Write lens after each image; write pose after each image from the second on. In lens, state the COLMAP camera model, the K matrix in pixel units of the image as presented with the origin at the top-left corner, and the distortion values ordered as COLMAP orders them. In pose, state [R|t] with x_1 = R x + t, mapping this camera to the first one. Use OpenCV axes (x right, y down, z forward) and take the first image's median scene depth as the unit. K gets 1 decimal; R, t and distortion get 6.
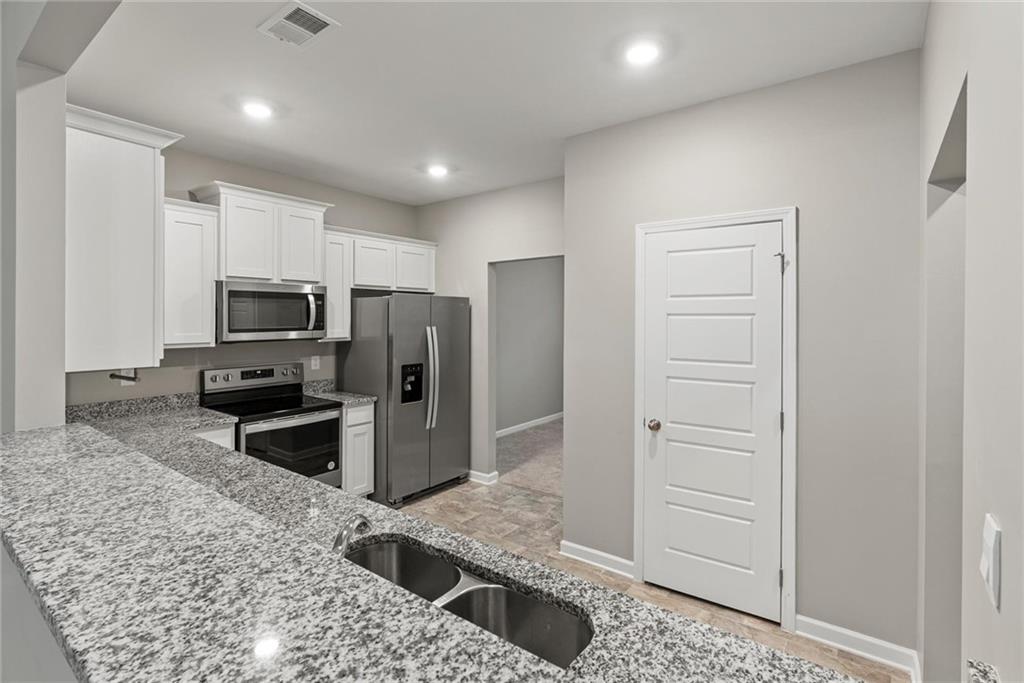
lens RADIAL K [[481.7, 0, 517.0], [0, 481.7, 318.0], [0, 0, 1]] dist [-0.003420, 0.000171]
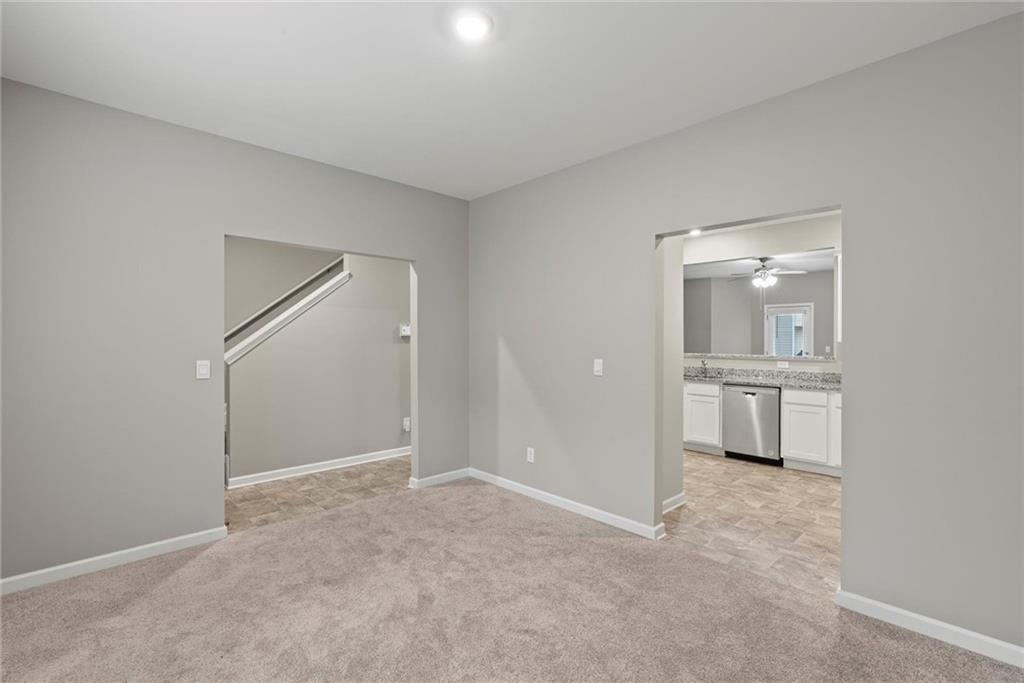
lens RADIAL K [[461.3, 0, 514.7], [0, 461.3, 339.5], [0, 0, 1]] dist [-0.009372, 0.001685]
pose [[-0.986985, -0.006597, 0.160675, 0.277675], [-0.006678, 0.999978, 0.000037, 0.050511], [-0.160671, -0.001036, -0.987007, 1.851246]]
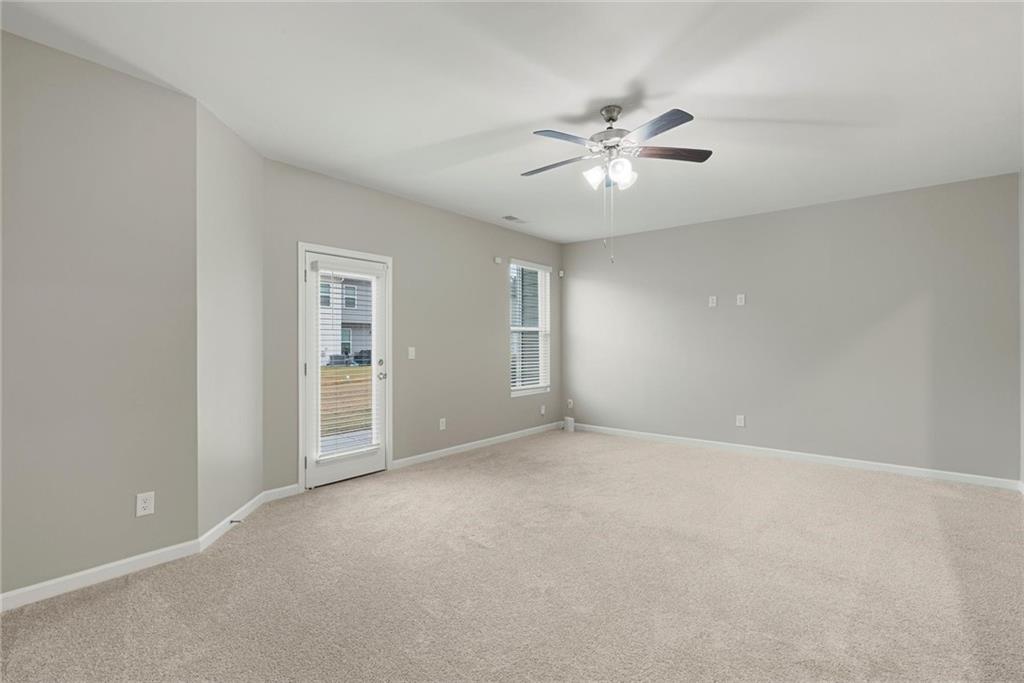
lens RADIAL K [[461.3, 0, 514.7], [0, 461.3, 339.5], [0, 0, 1]] dist [-0.009372, 0.001685]
pose [[-0.037076, -0.007762, -0.999282, 0.276580], [0.002819, 0.999965, -0.007872, 0.066027], [0.999308, -0.003109, -0.037053, -0.405496]]
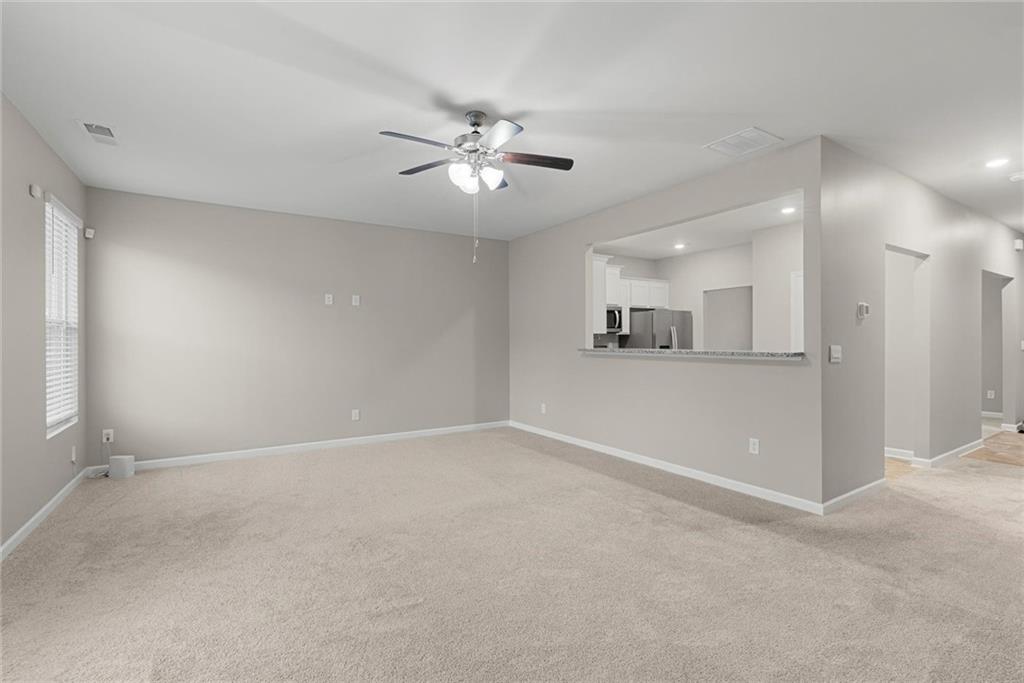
lens RADIAL K [[461.3, 0, 514.7], [0, 461.3, 339.5], [0, 0, 1]] dist [-0.009372, 0.001685]
pose [[0.936505, -0.005792, -0.350608, -0.136318], [0.007344, 0.999968, 0.003096, 0.061407], [0.350579, -0.005474, 0.936517, -0.962605]]
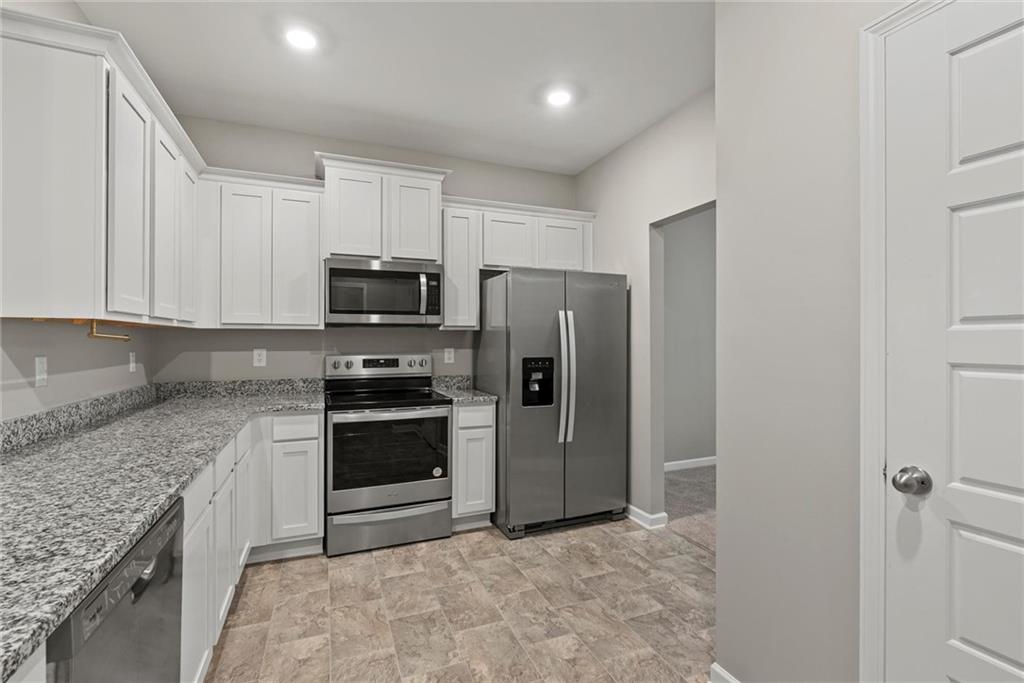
lens RADIAL K [[461.3, 0, 514.7], [0, 461.3, 339.5], [0, 0, 1]] dist [-0.009372, 0.001685]
pose [[0.862316, -0.004465, -0.506351, 0.135051], [0.003272, 0.999989, -0.003246, 0.070976], [0.506360, 0.001142, 0.862322, 0.343618]]
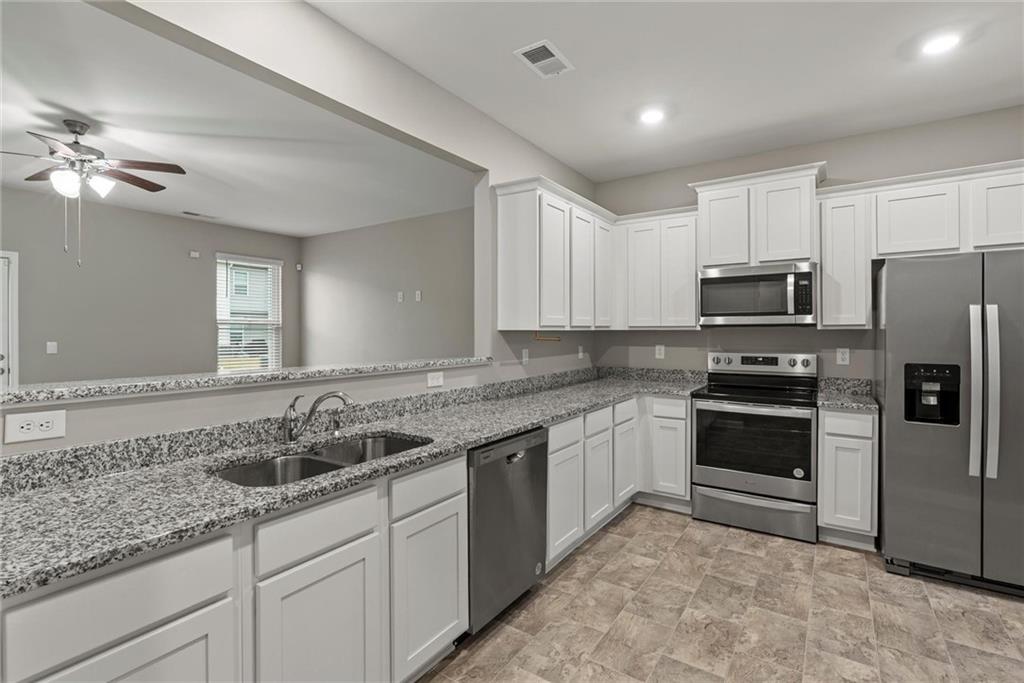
lens RADIAL K [[477.4, 0, 513.7], [0, 477.4, 331.5], [0, 0, 1]] dist [-0.004295, 0.001107]
pose [[0.055981, -0.000821, -0.998432, 0.395540], [0.002898, 0.999996, -0.000659, 0.053064], [0.998428, -0.002857, 0.055983, 0.424115]]
